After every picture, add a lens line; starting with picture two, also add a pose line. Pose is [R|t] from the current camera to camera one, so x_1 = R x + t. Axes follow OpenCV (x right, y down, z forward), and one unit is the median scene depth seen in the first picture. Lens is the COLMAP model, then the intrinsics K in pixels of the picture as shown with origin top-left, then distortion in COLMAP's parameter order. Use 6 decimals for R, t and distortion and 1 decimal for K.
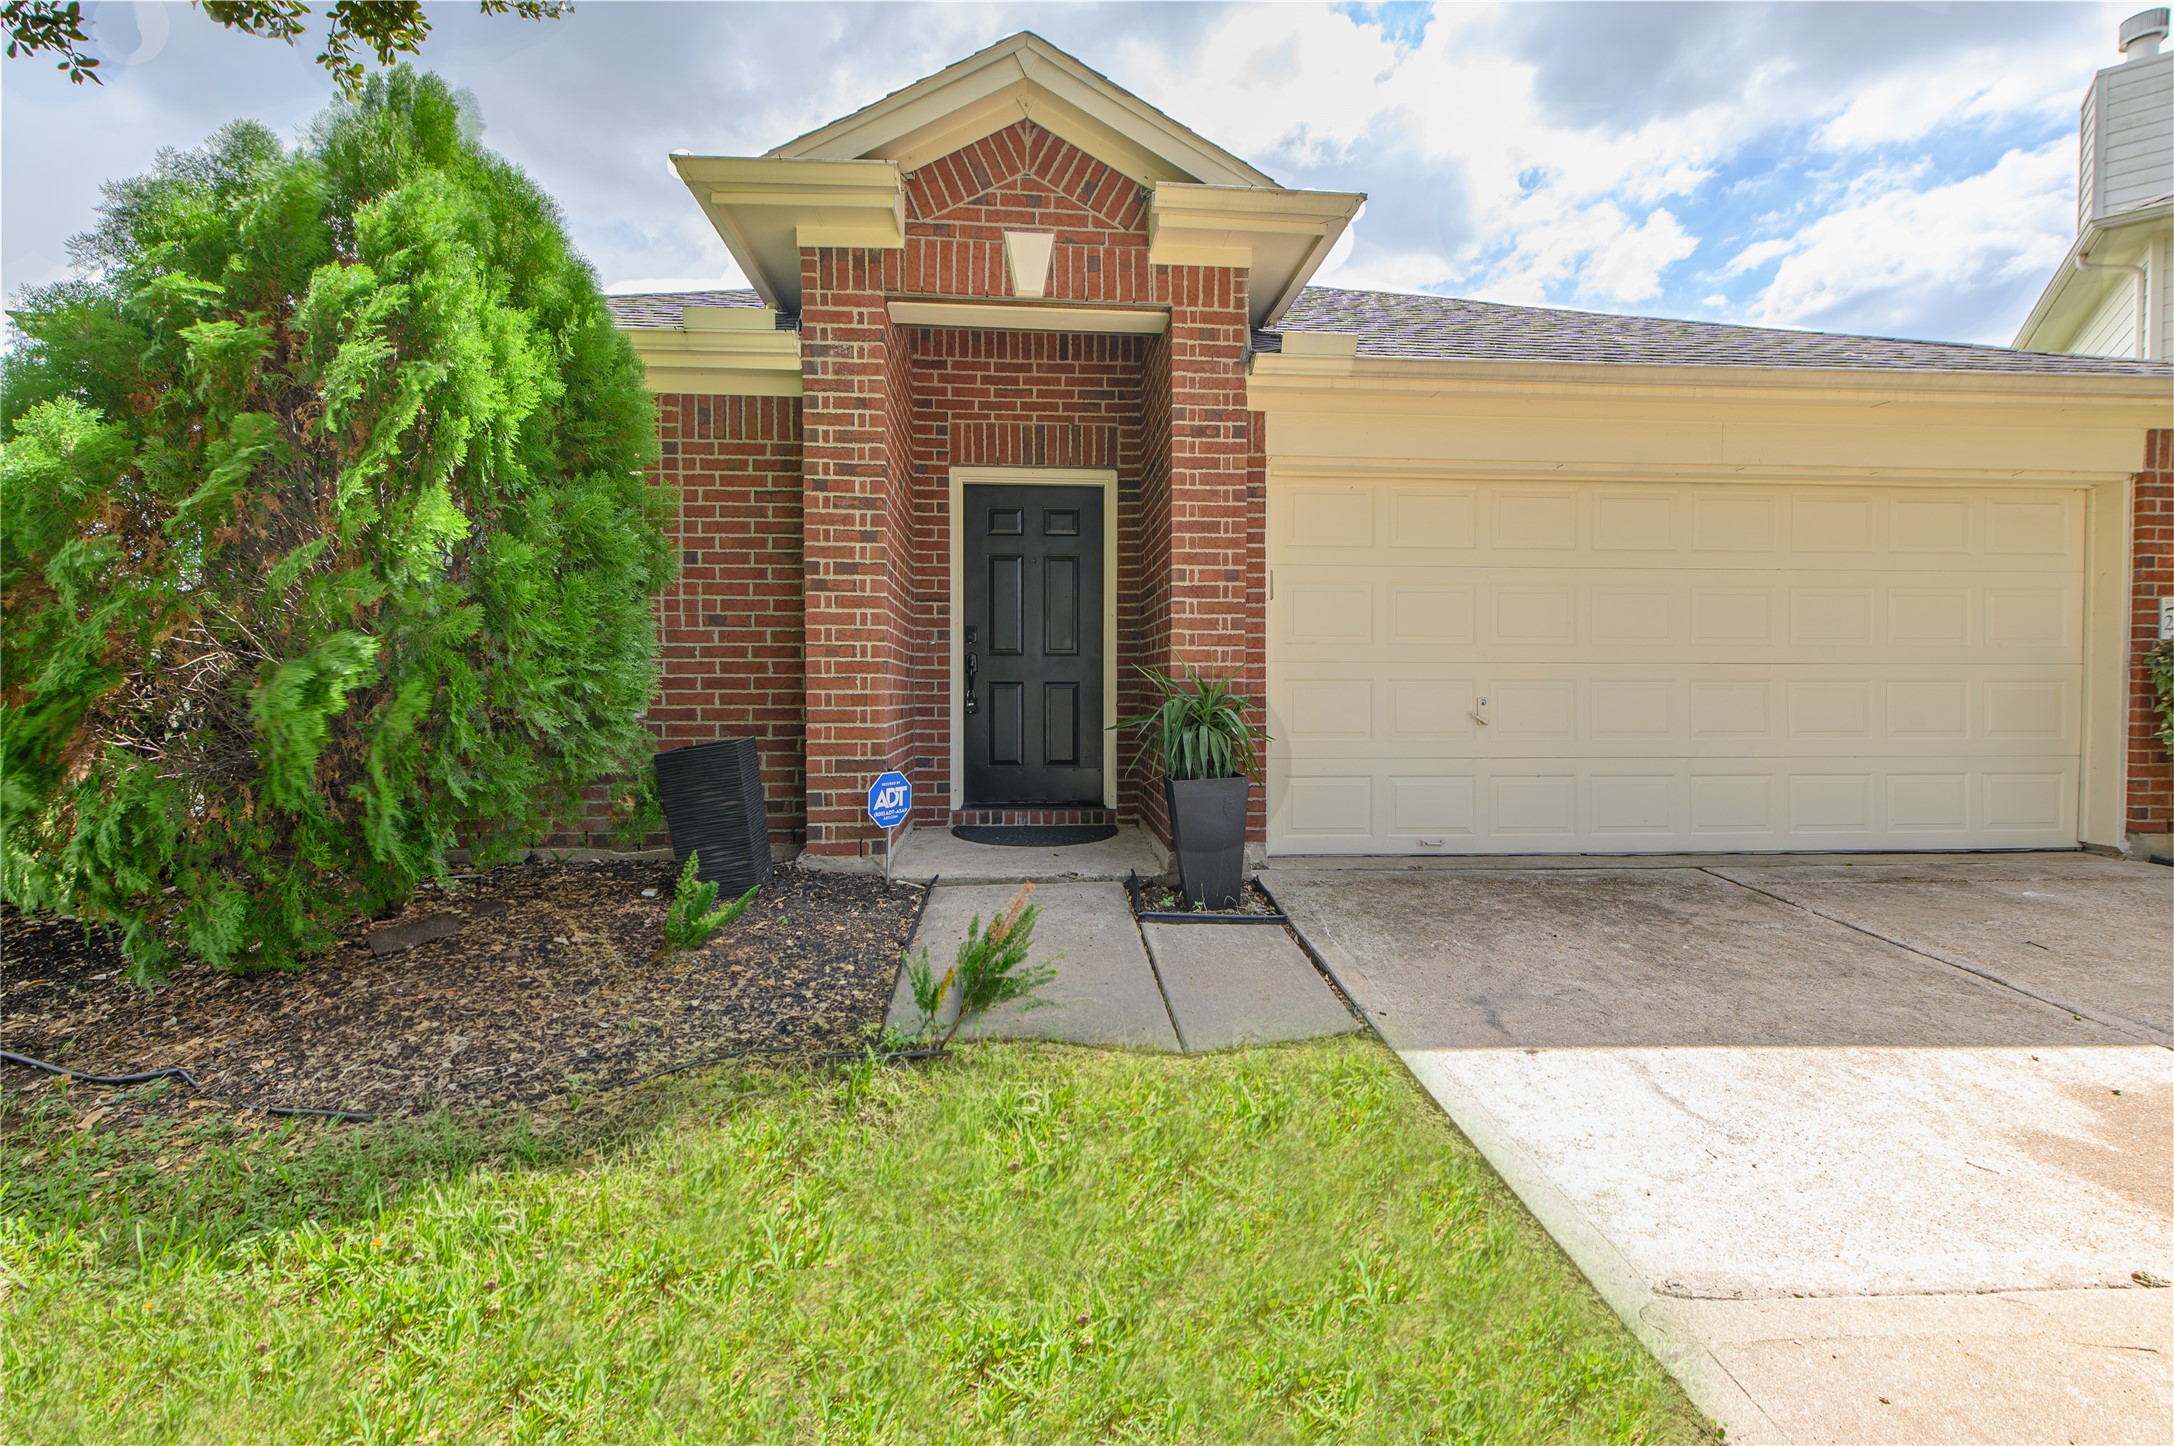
lens RADIAL K [[967.9, 0, 1083.8], [0, 967.9, 713.0], [0, 0, 1]] dist [0.000878, -0.000193]
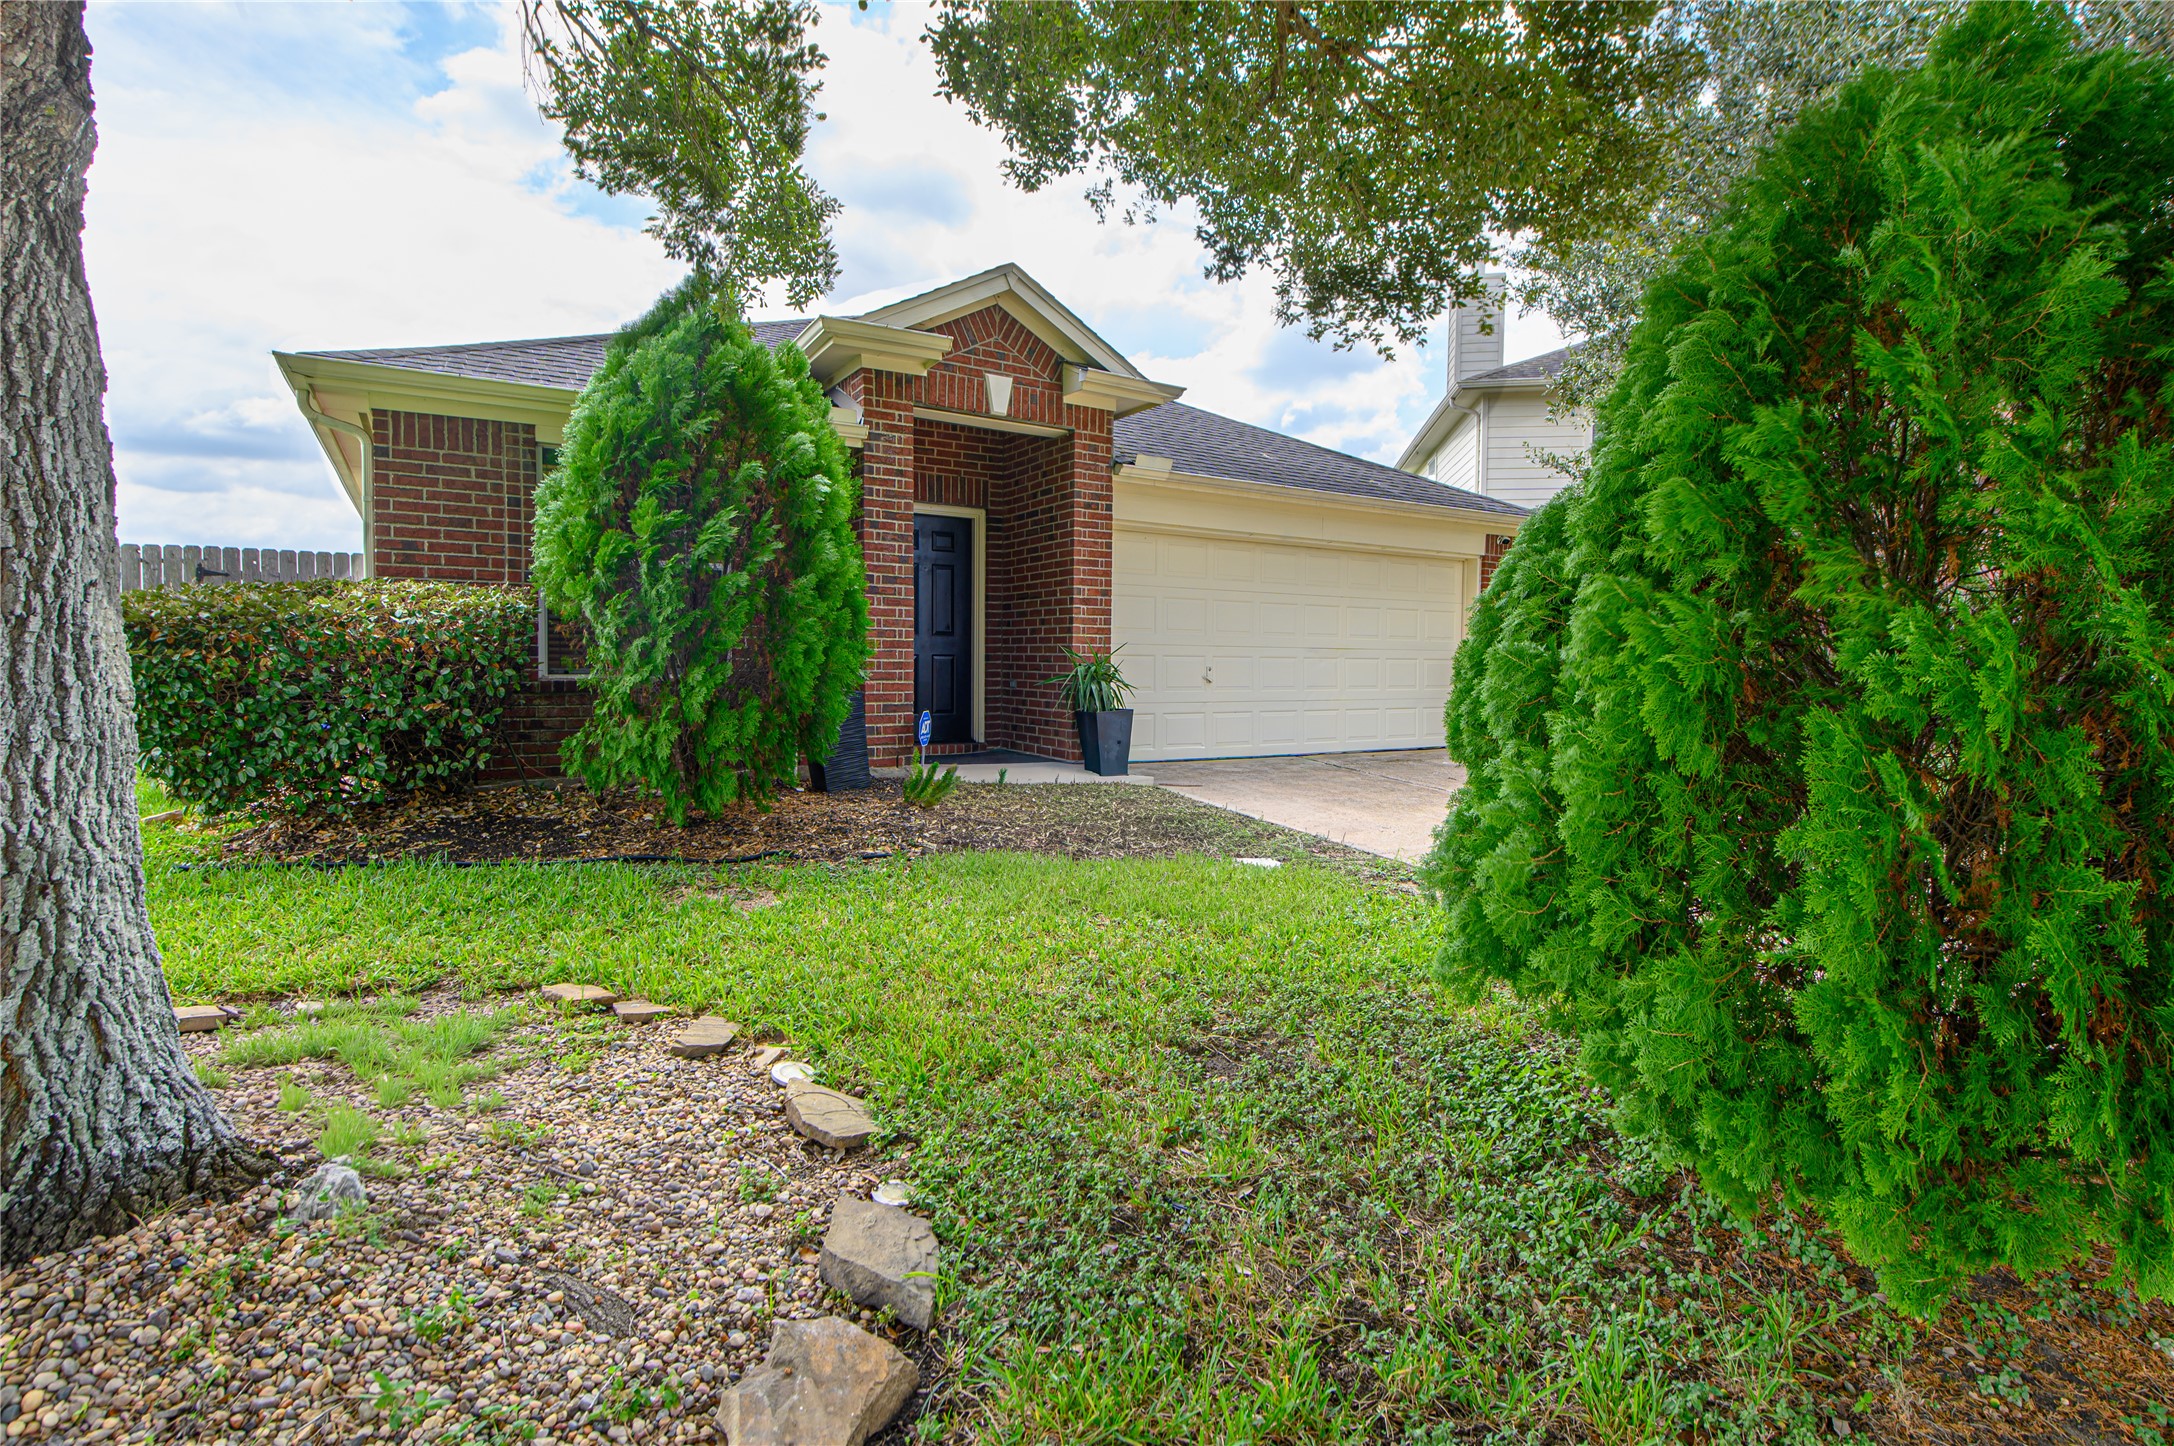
lens RADIAL K [[1046.5, 0, 1087.9], [0, 1046.5, 723.2], [0, 0, 1]] dist [-0.006326, -0.001650]
pose [[0.884499, -0.021994, 0.466023, -0.743754], [0.006502, 0.999372, 0.034825, 0.021978], [-0.466496, -0.027773, 0.884087, -0.618823]]
